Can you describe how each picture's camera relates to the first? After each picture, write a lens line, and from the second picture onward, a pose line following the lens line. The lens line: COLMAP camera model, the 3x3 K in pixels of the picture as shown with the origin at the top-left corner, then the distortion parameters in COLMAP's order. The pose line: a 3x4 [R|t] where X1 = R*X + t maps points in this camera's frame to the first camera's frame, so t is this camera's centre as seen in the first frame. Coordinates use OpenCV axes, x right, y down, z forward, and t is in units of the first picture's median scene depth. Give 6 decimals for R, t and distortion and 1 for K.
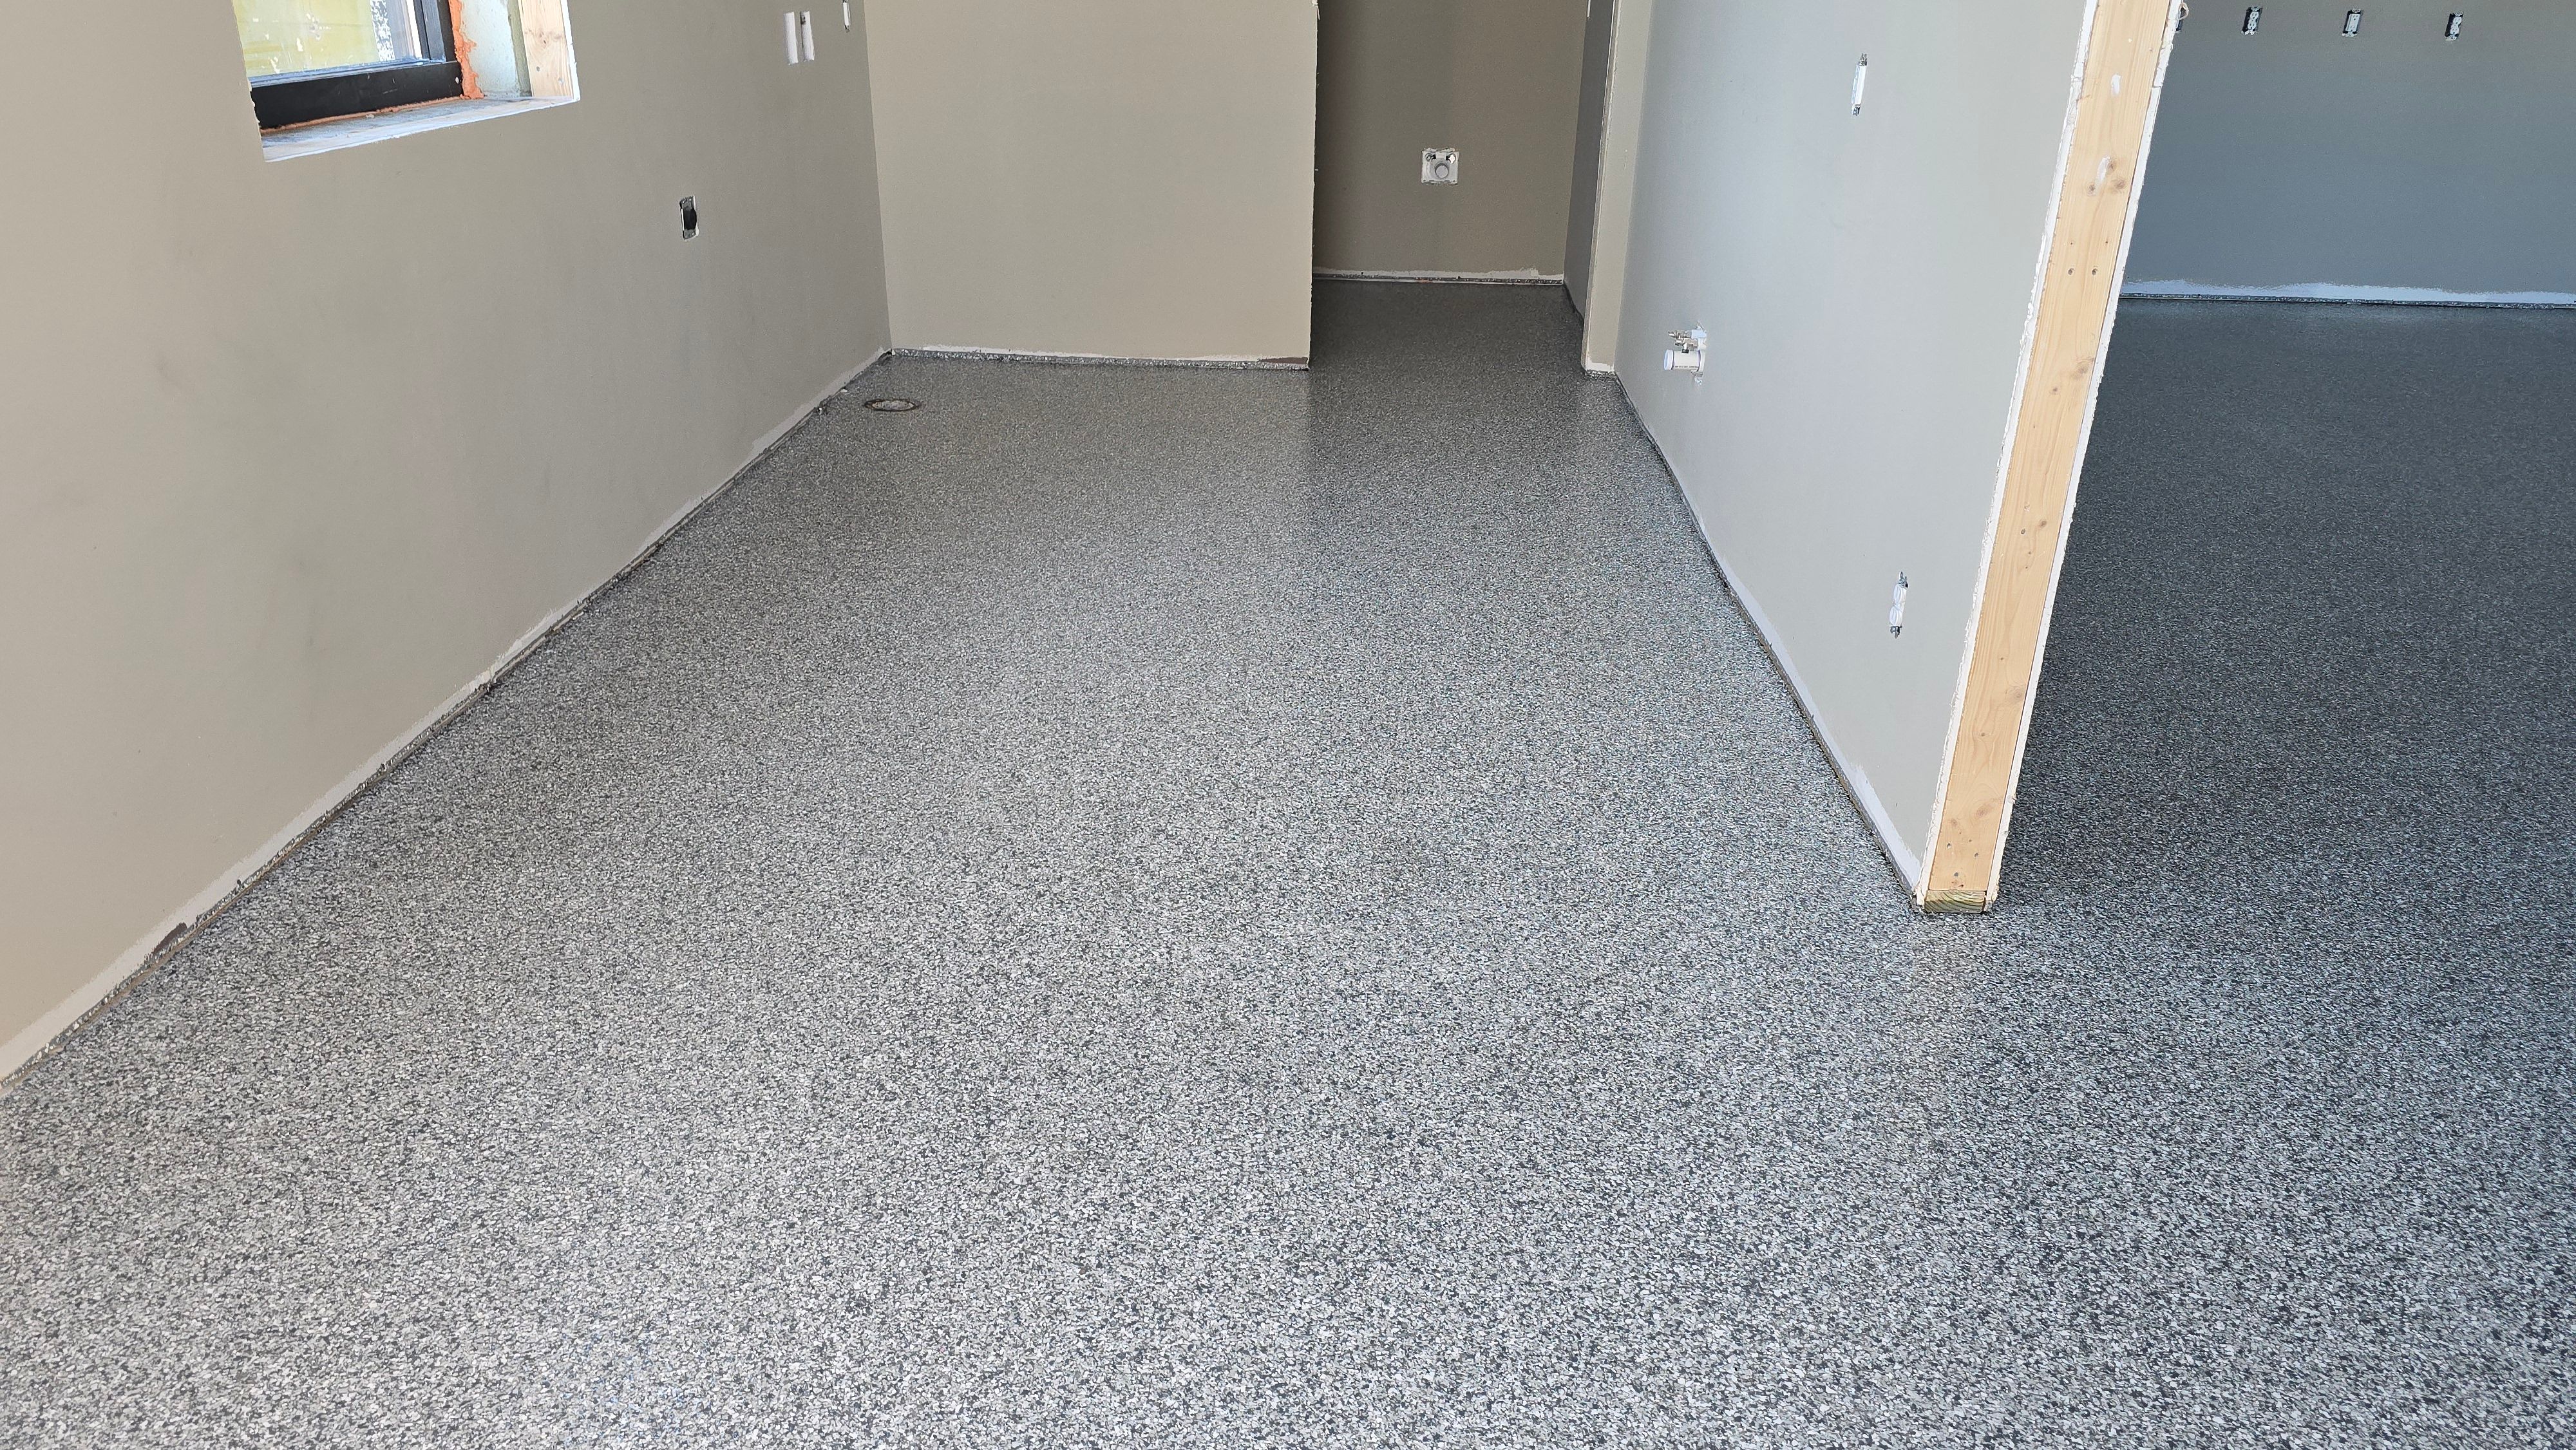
lens RADIAL K [[1694.1, 0, 1288.0], [0, 1694.1, 725.0], [0, 0, 1]] dist [0.079005, -0.082131]
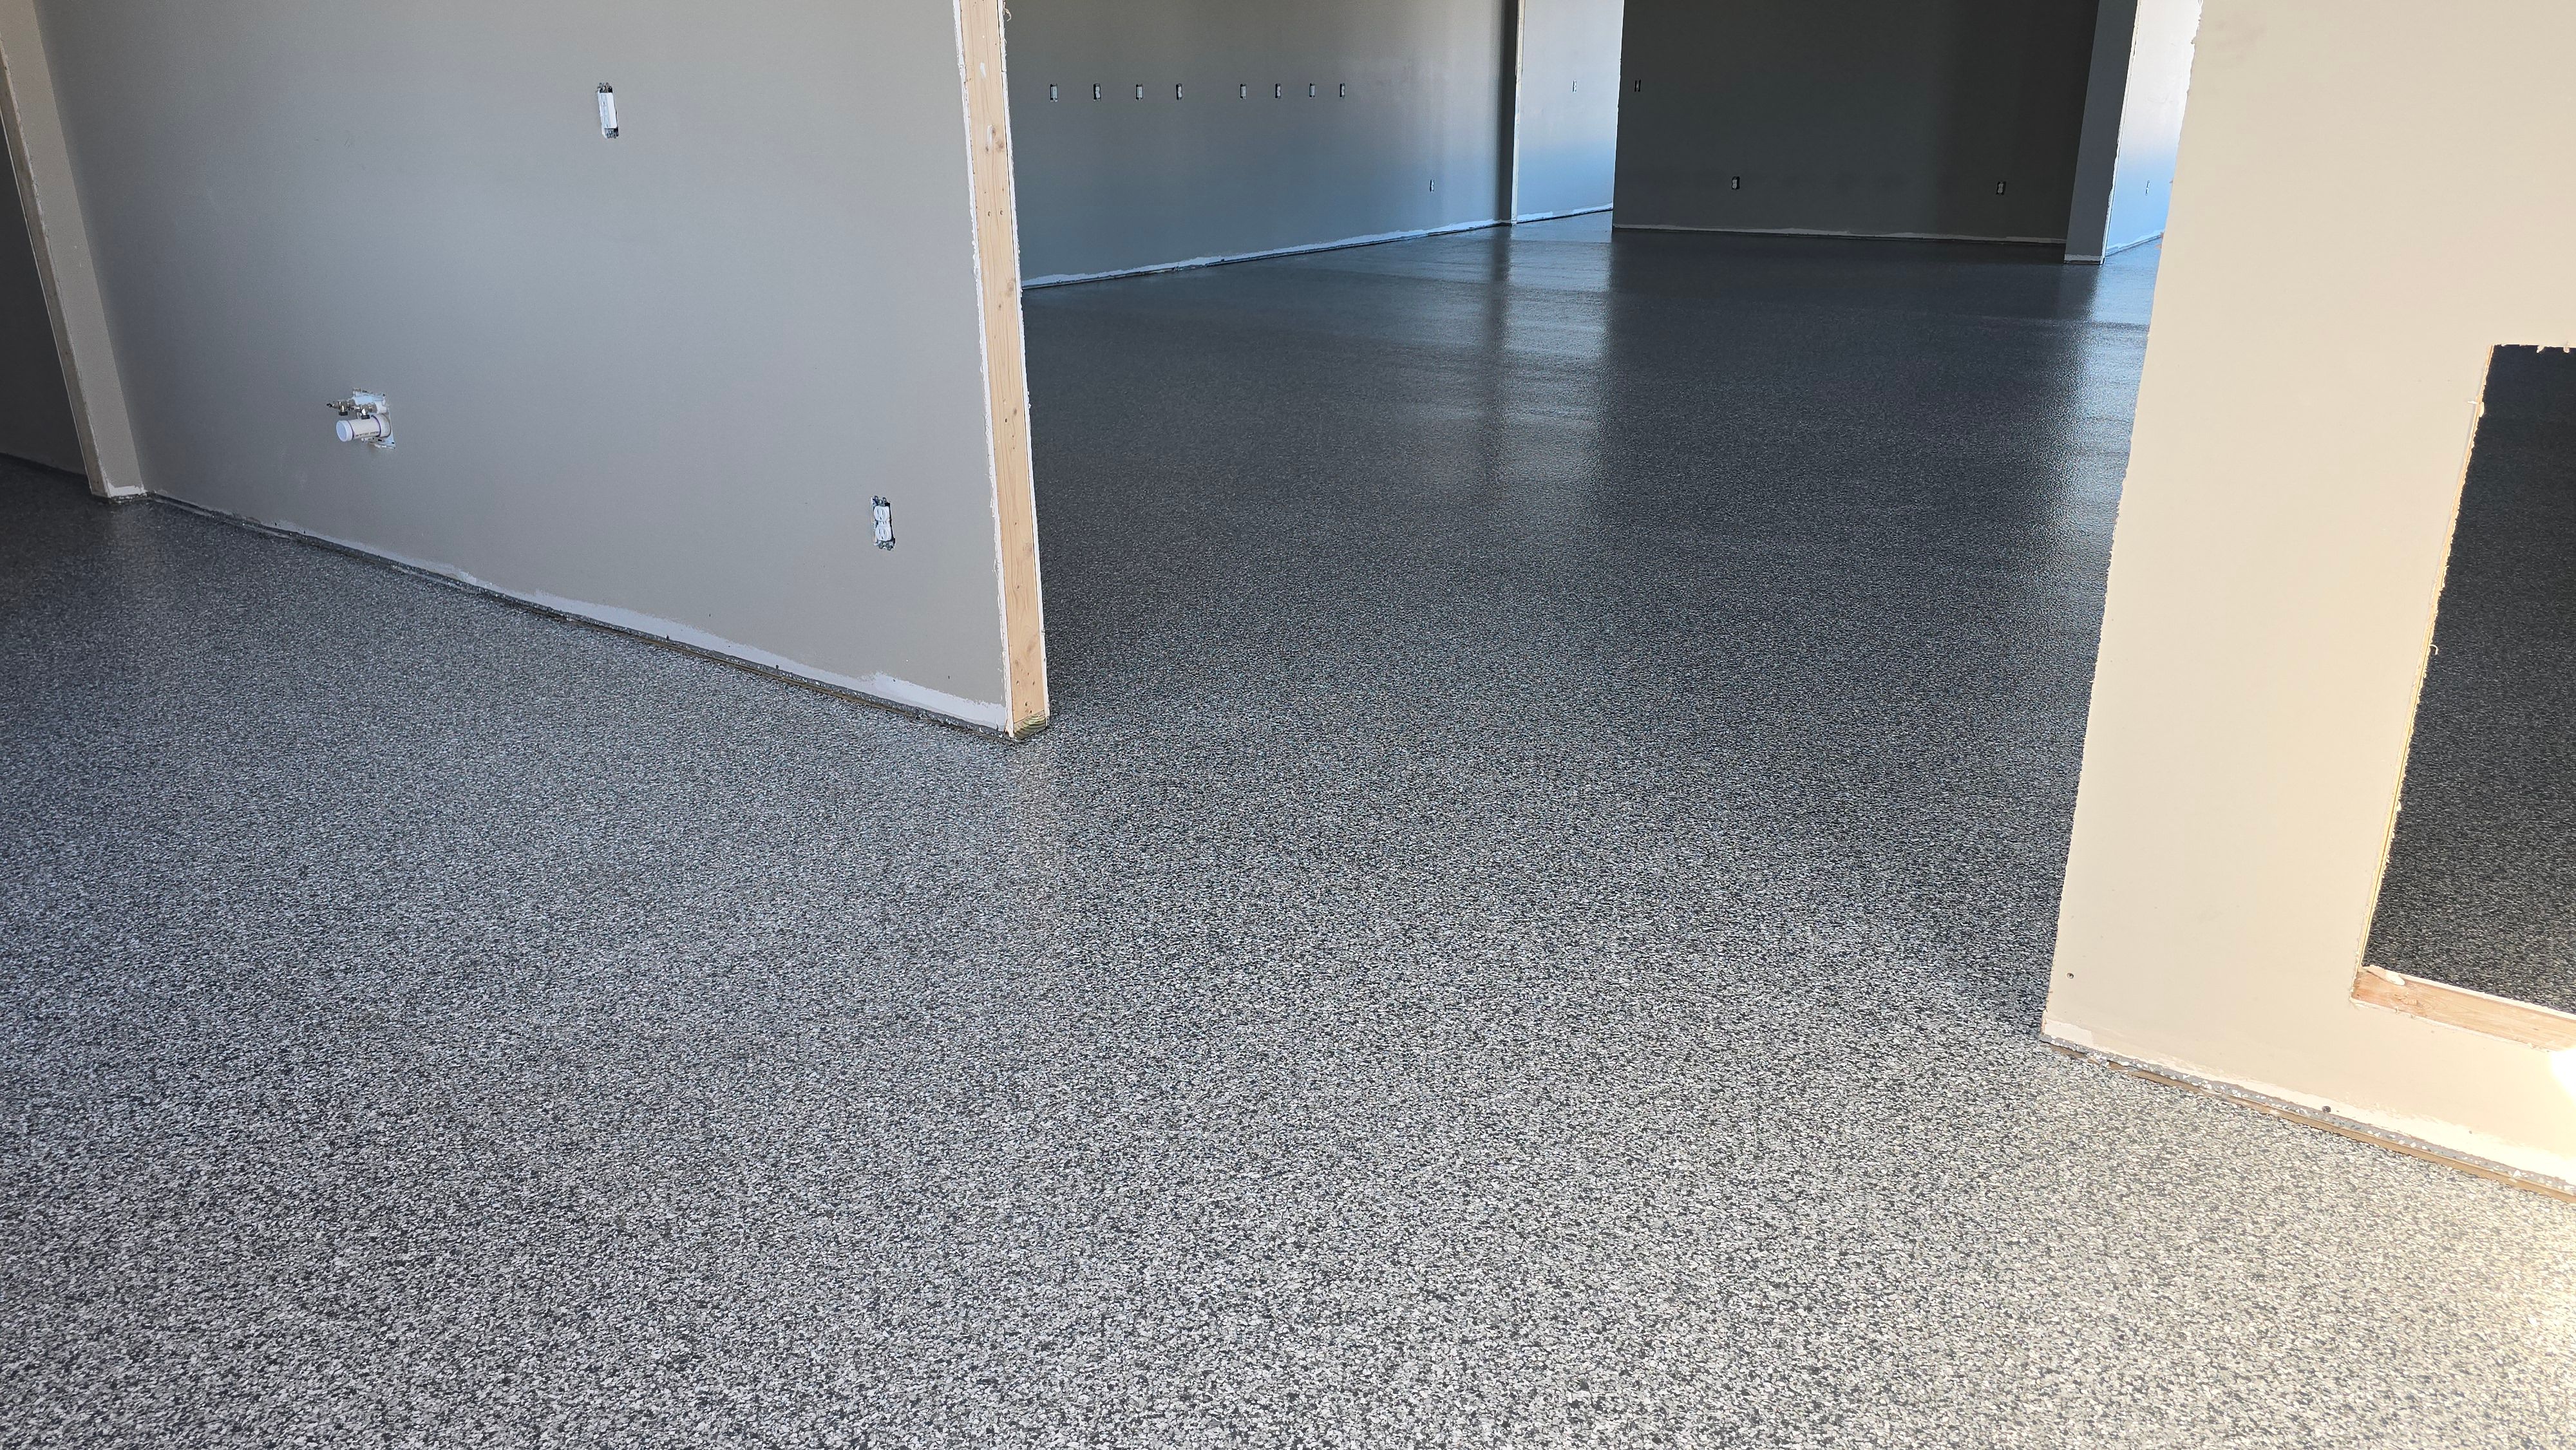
lens RADIAL K [[1694.1, 0, 1288.0], [0, 1694.1, 725.0], [0, 0, 1]] dist [0.079005, -0.082131]
pose [[0.550622, -0.316735, 0.772330, -0.451654], [0.363580, 0.923845, 0.119662, 0.020994], [-0.751415, 0.214915, 0.623849, 0.073964]]
